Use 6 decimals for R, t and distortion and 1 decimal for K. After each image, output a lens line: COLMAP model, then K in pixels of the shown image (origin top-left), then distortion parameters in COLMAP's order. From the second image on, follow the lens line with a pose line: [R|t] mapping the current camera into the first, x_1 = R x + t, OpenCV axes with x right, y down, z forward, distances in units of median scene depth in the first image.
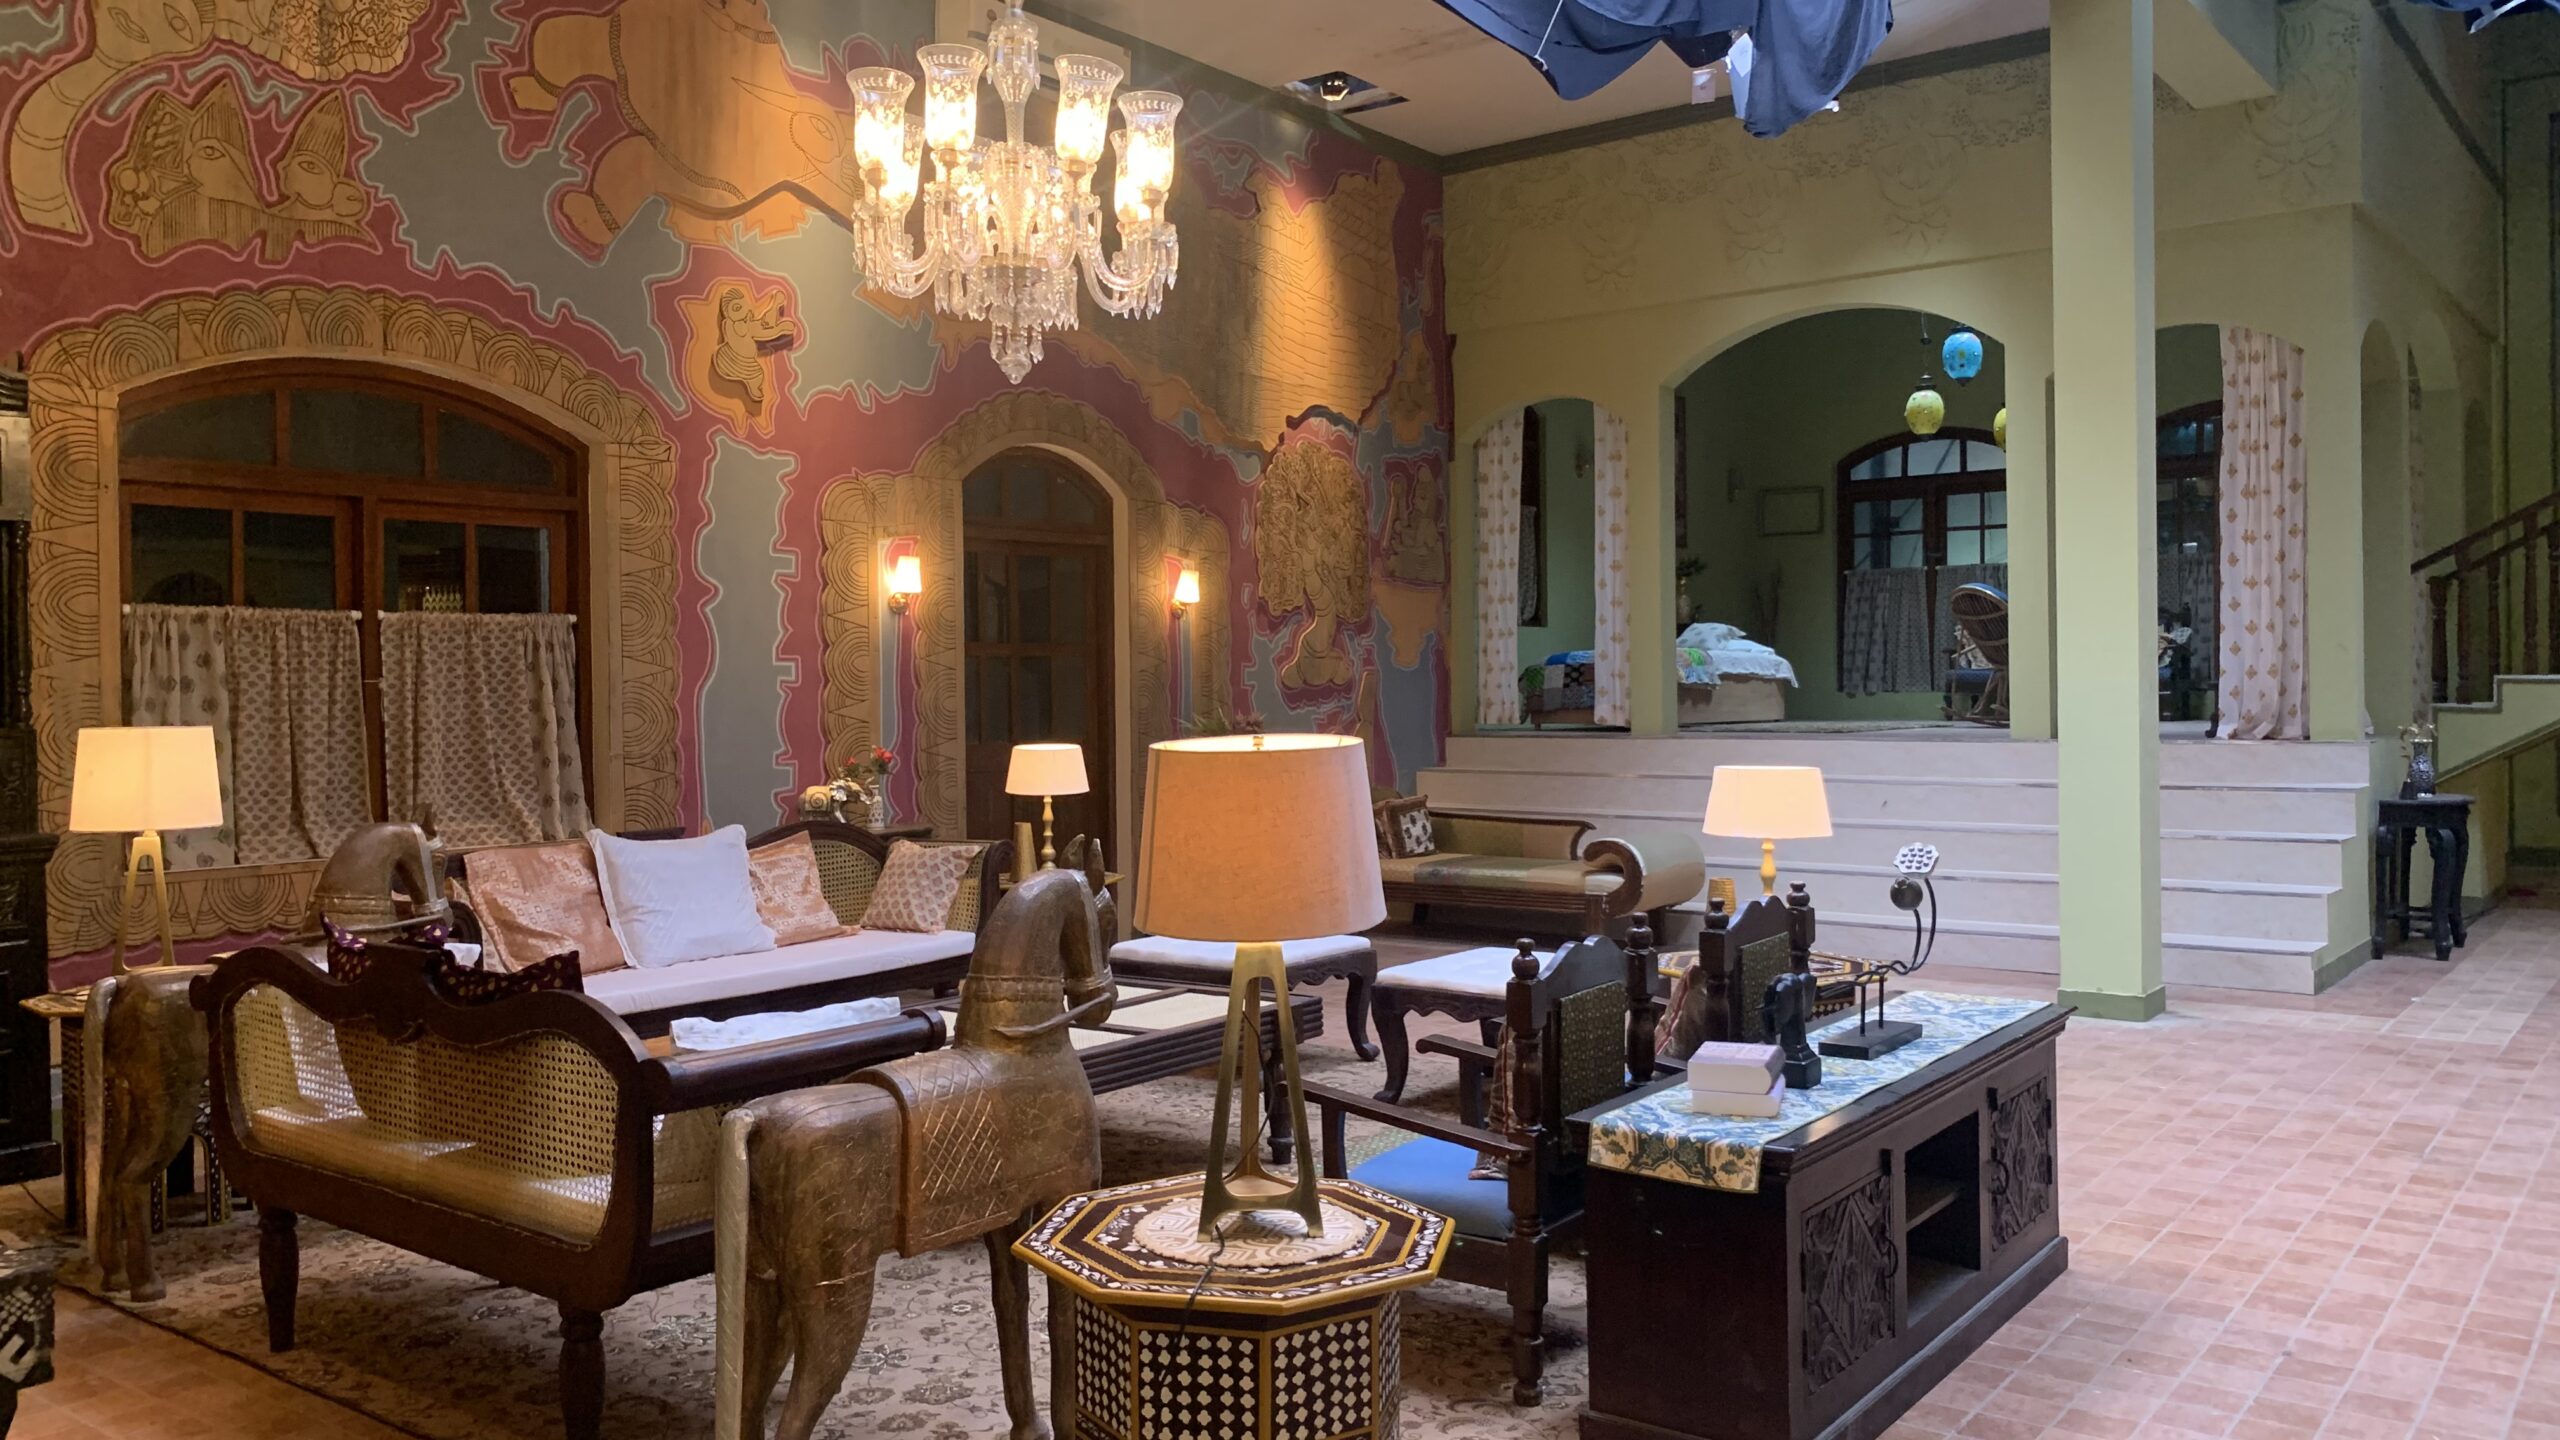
lens RADIAL K [[1944.8, 0, 1271.8], [0, 1944.8, 697.7], [0, 0, 1]] dist [0.001991, -0.010598]
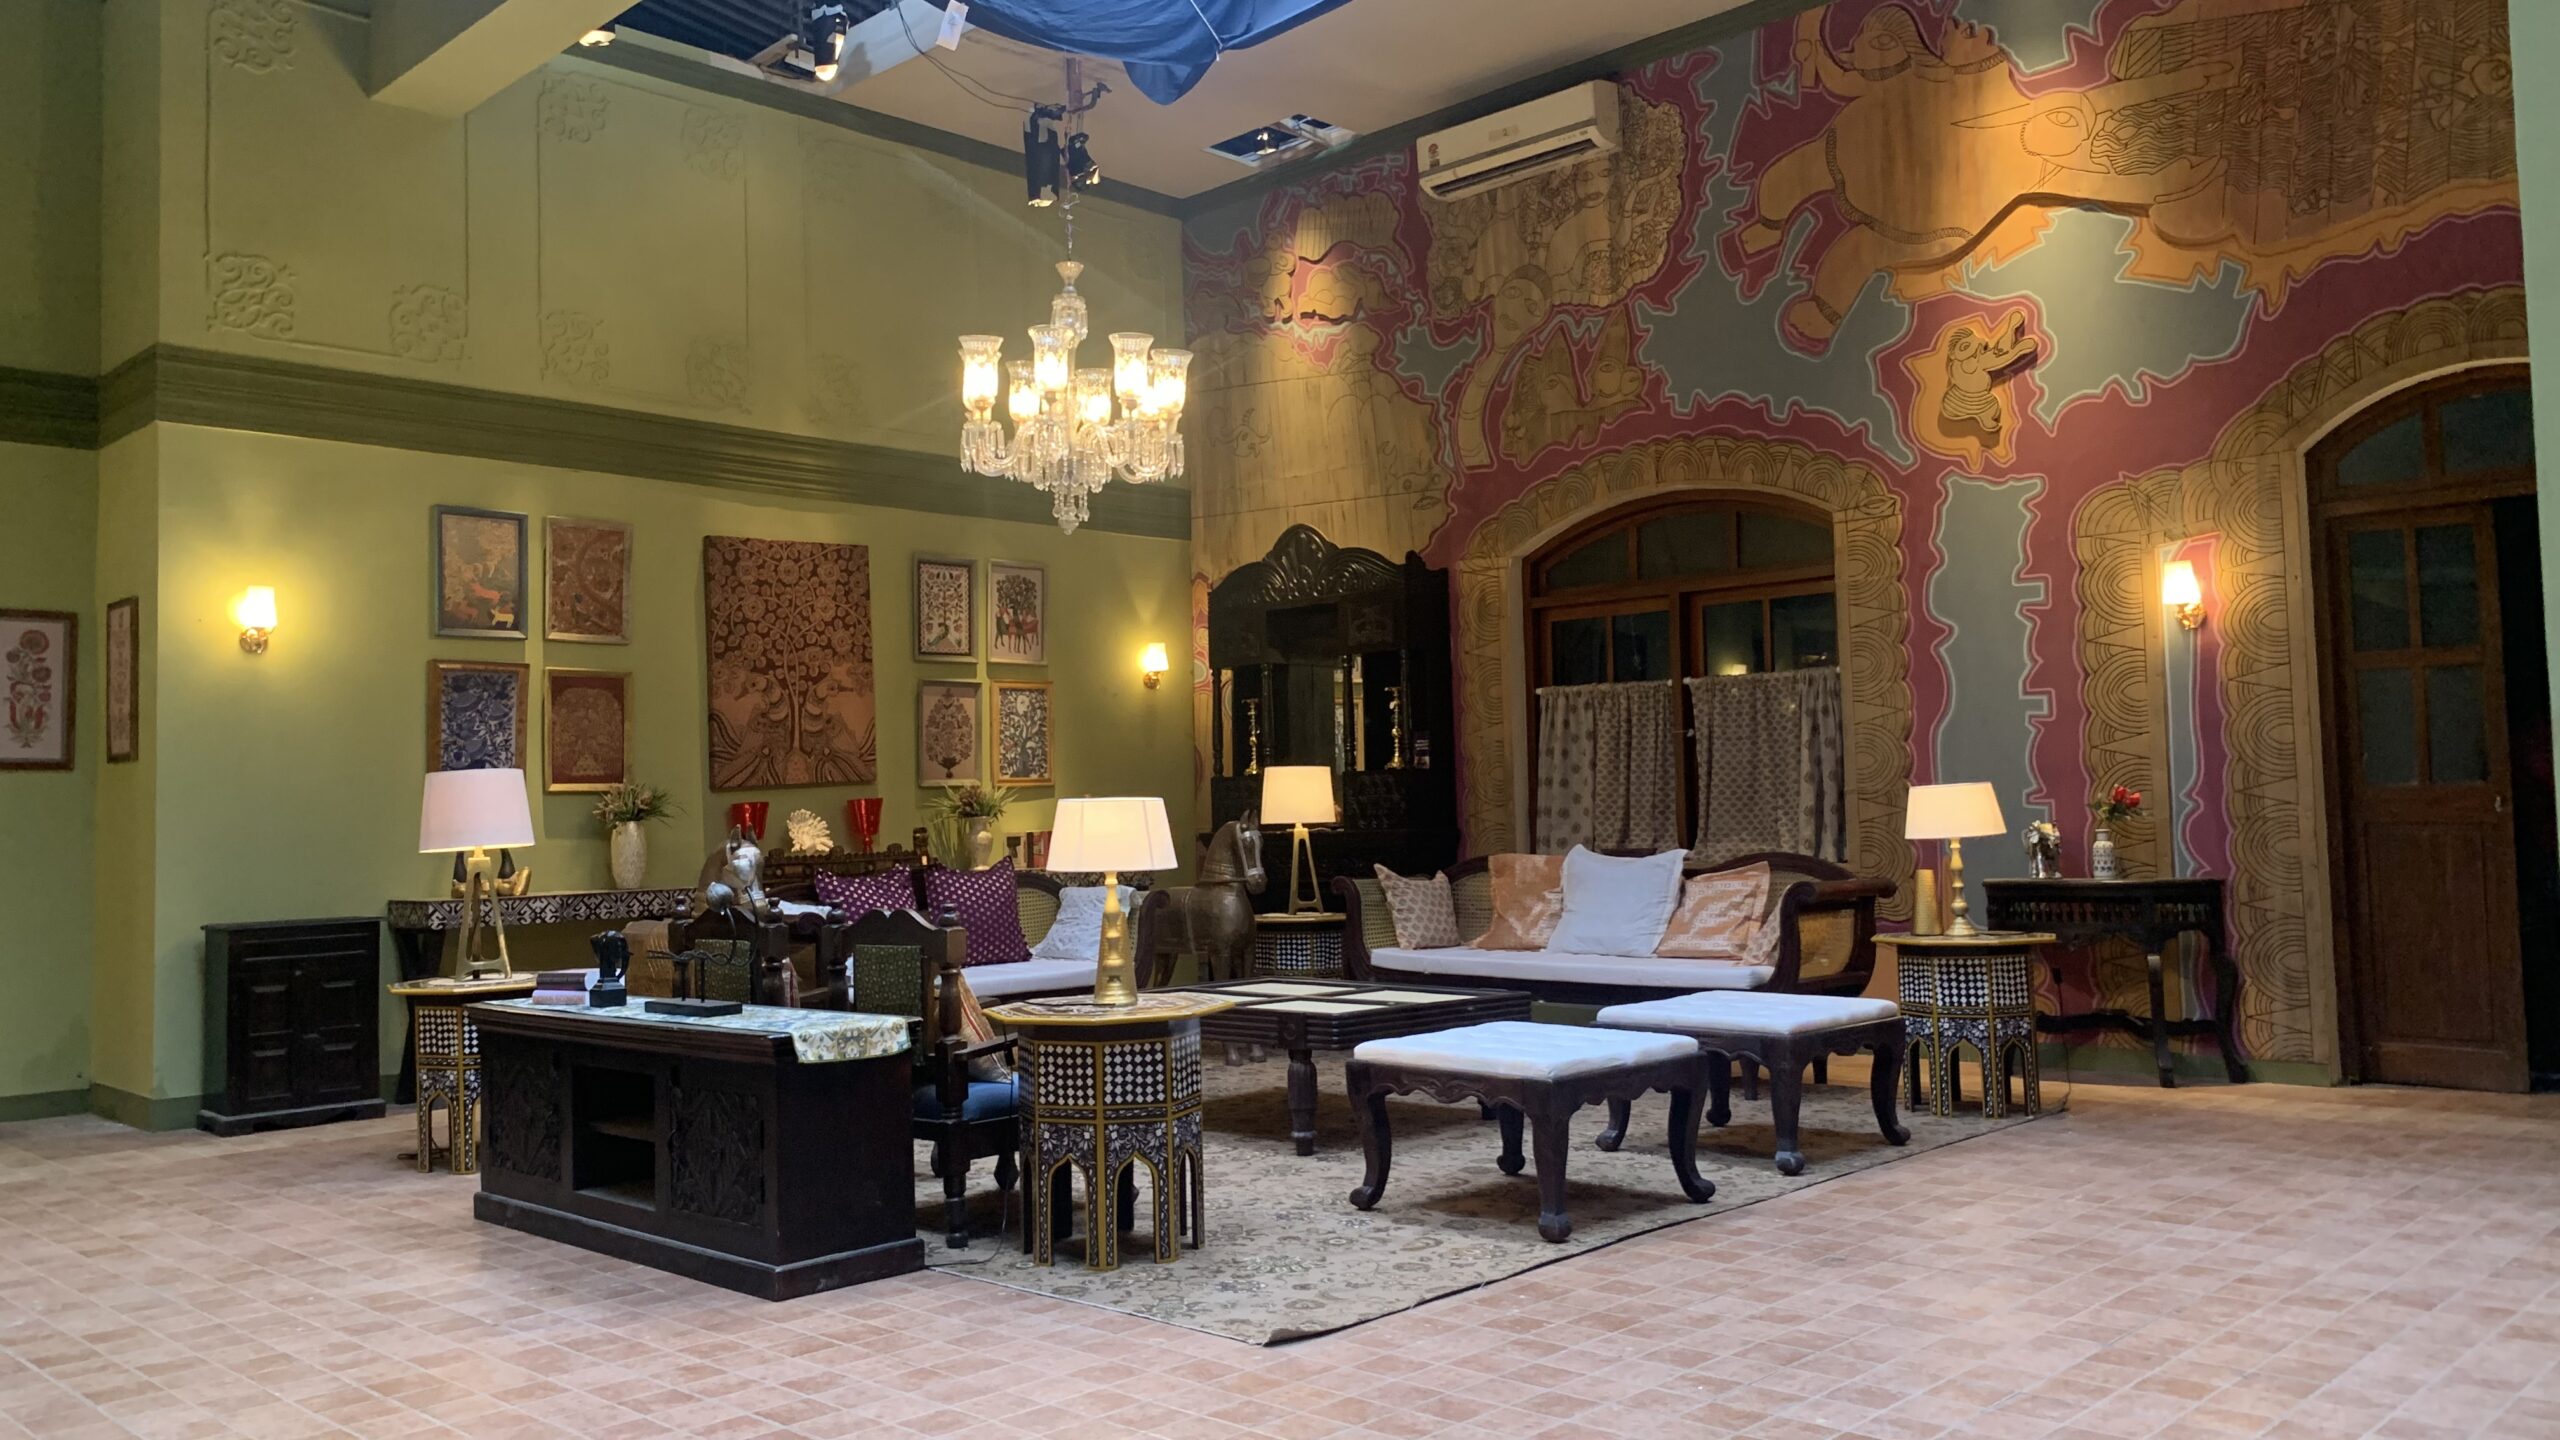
lens RADIAL K [[1944.8, 0, 1299.1], [0, 1944.8, 720.7], [0, 0, 1]] dist [0.001991, -0.010598]
pose [[-0.122521, -0.030451, -0.991999, 0.788851], [0.015499, 0.999349, -0.032591, 0.020686], [0.992345, -0.019368, -0.121969, 0.811492]]
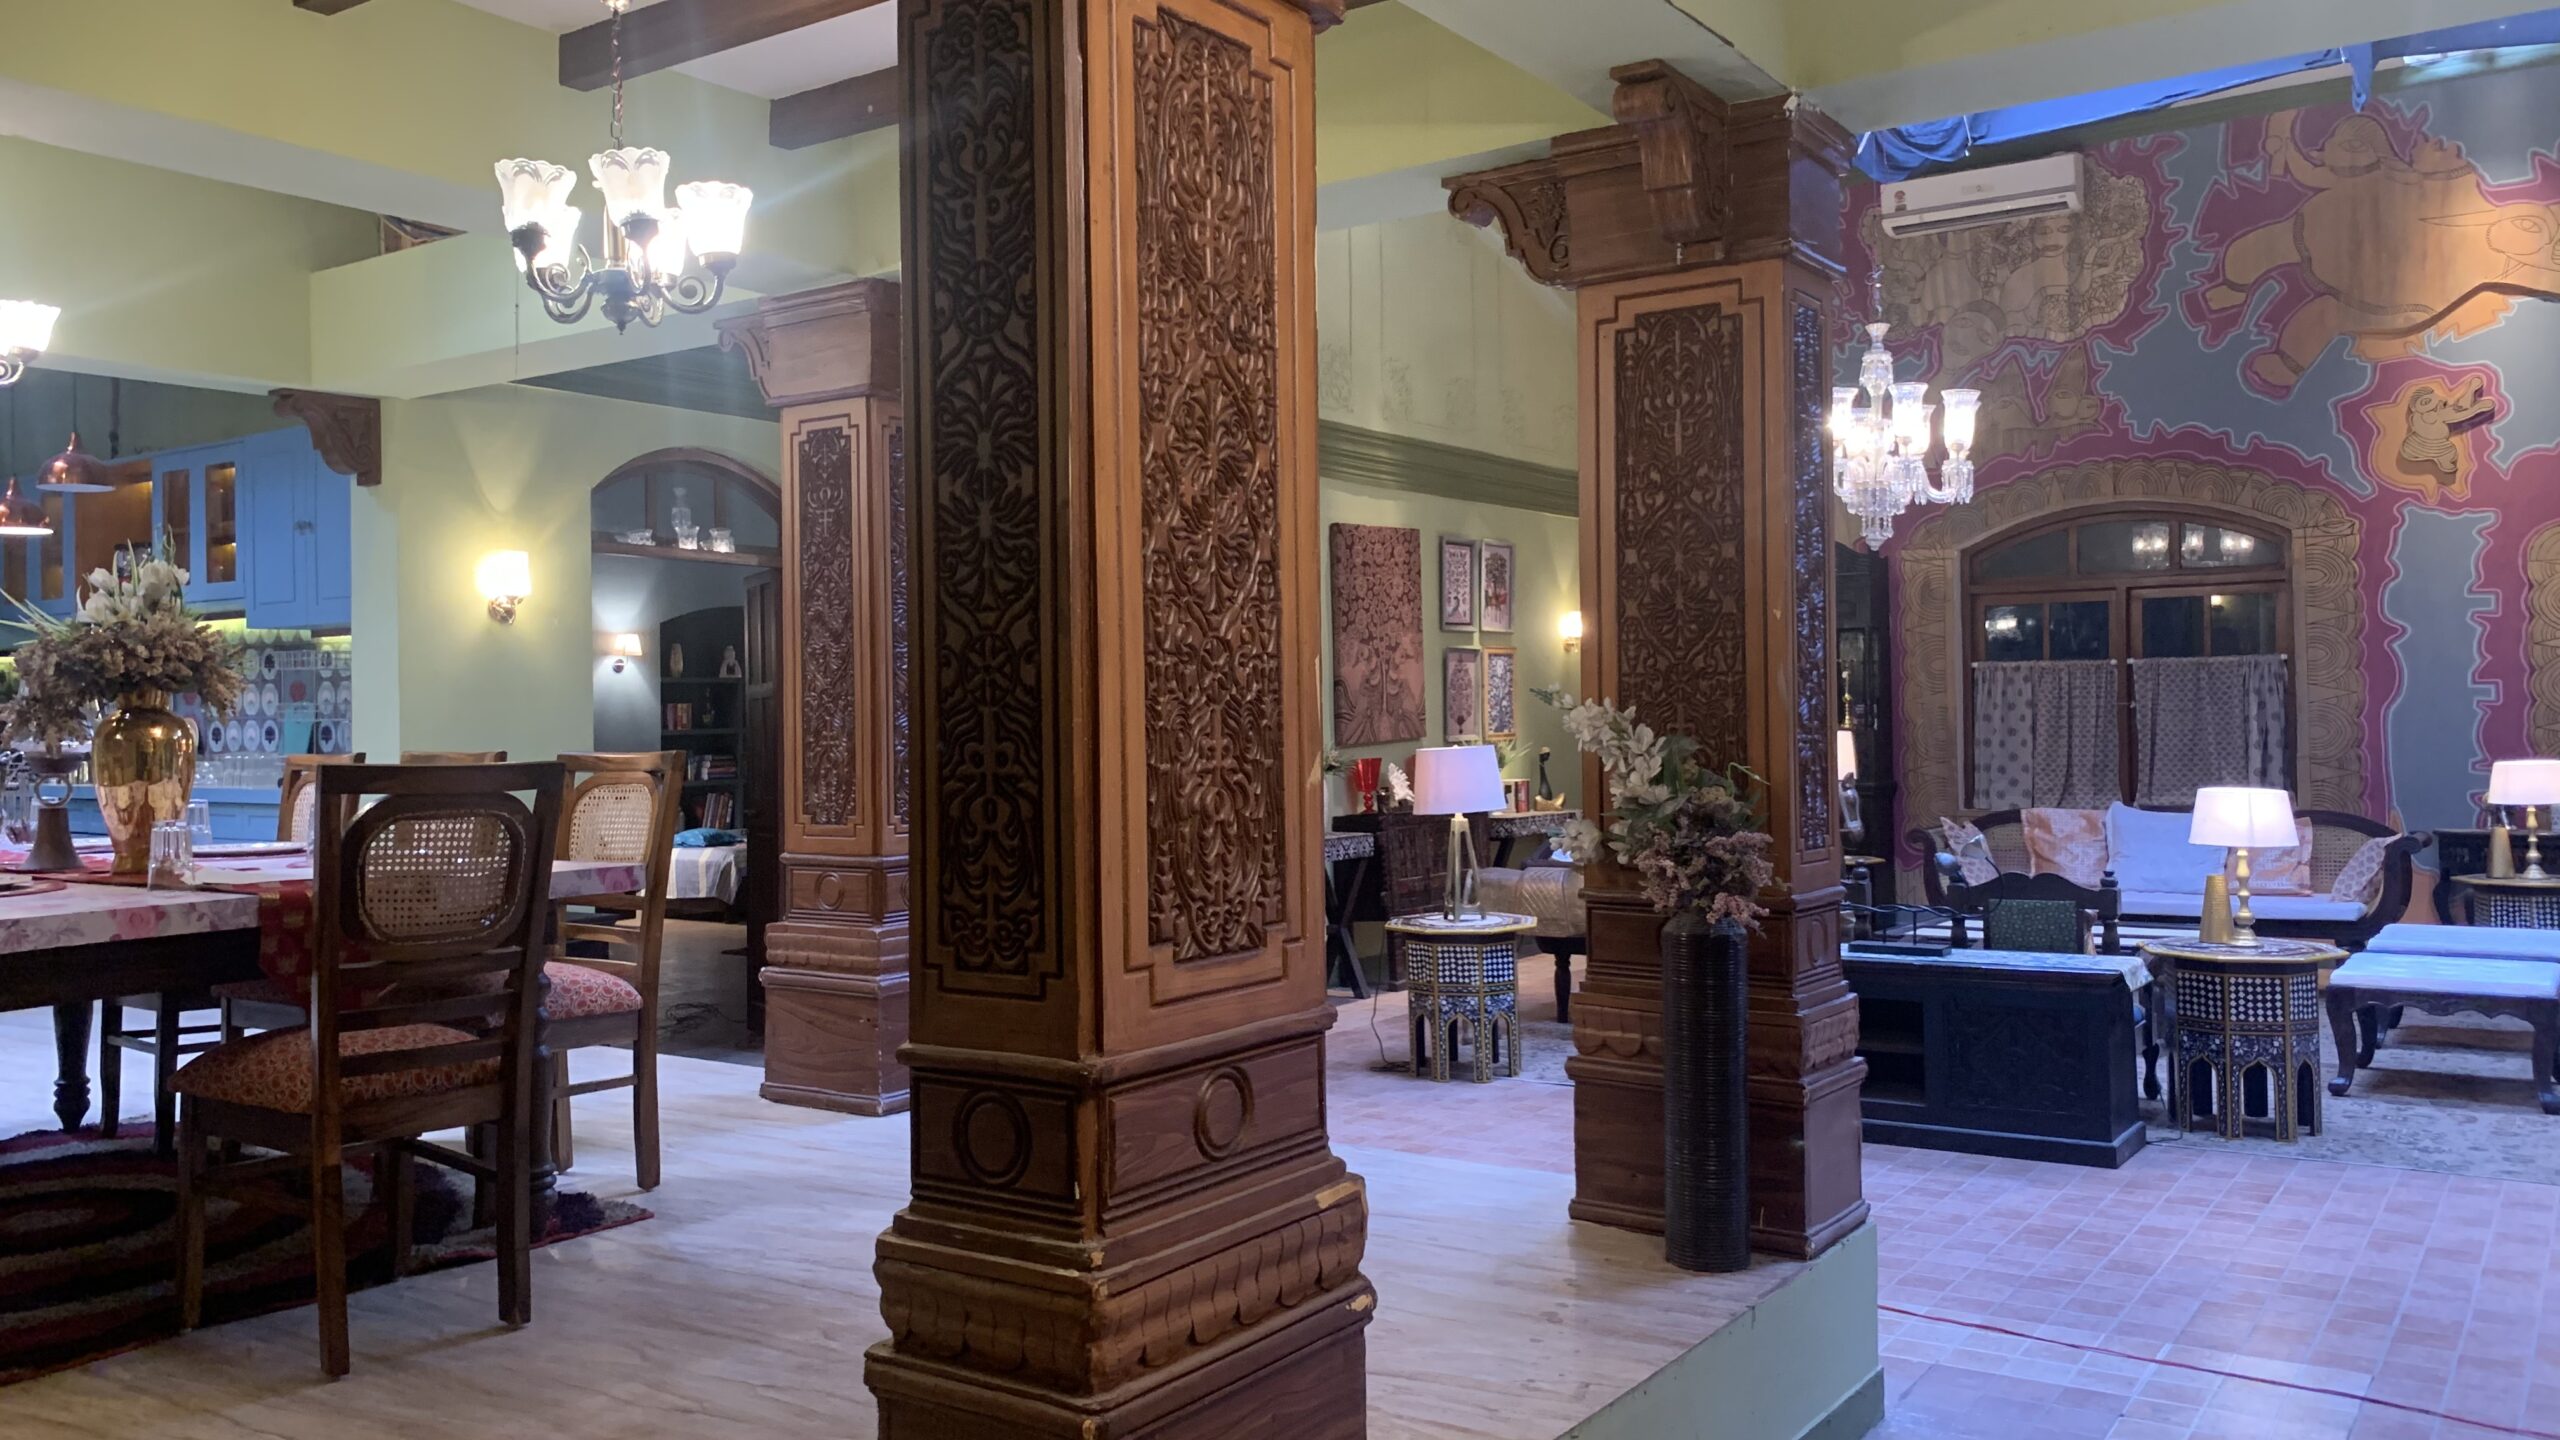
lens RADIAL K [[1944.8, 0, 1279.6], [0, 1944.8, 709.1], [0, 0, 1]] dist [0.001991, -0.010598]
pose [[0.035433, 0.009184, -0.999330, 0.985232], [0.006143, 0.999937, 0.009407, -0.020665], [0.999353, -0.006473, 0.035374, 0.230782]]
